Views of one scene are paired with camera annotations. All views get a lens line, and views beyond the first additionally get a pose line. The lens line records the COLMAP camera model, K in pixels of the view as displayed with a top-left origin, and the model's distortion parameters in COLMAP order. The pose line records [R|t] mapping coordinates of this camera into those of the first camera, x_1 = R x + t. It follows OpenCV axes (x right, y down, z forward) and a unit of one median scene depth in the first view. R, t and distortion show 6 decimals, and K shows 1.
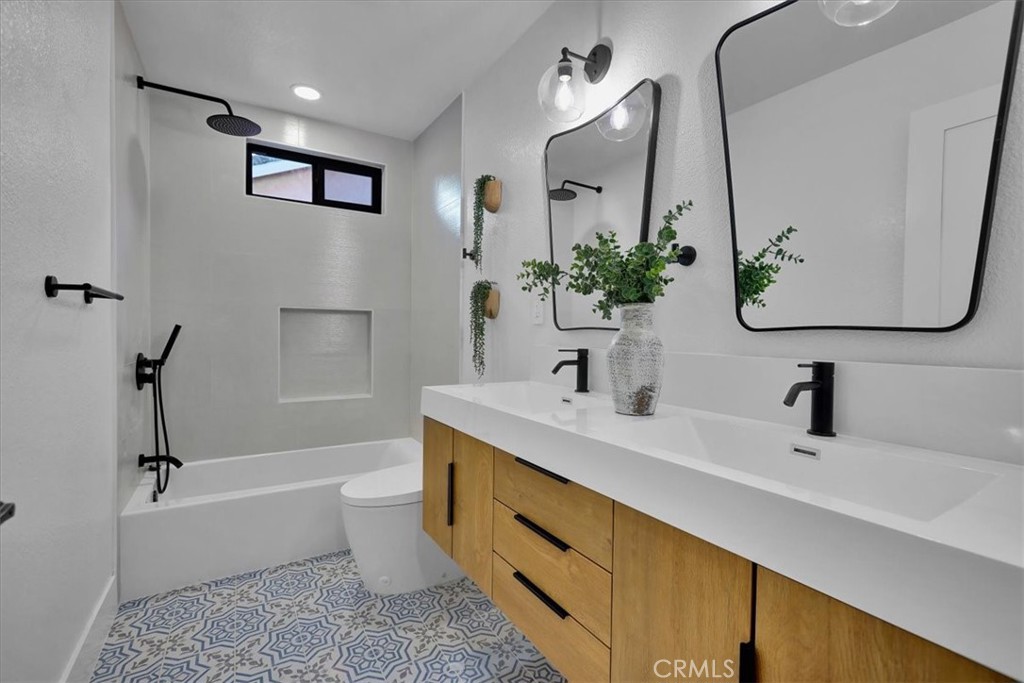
lens RADIAL K [[449.2, 0, 509.8], [0, 449.2, 341.0], [0, 0, 1]] dist [-0.001650, -0.001608]
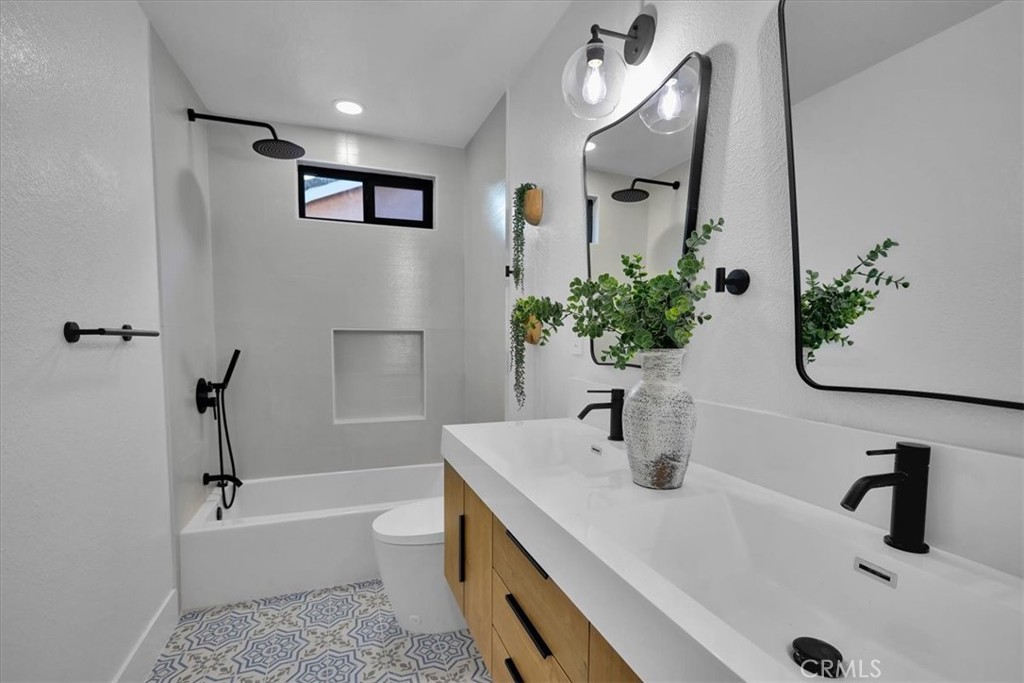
lens RADIAL K [[461.8, 0, 509.6], [0, 461.8, 369.3], [0, 0, 1]] dist [-0.000835, 0.000091]
pose [[0.980692, 0.007836, -0.195403, 0.120164], [0.001953, 0.998754, 0.049856, -0.058283], [0.195550, -0.049275, 0.979455, 0.097075]]
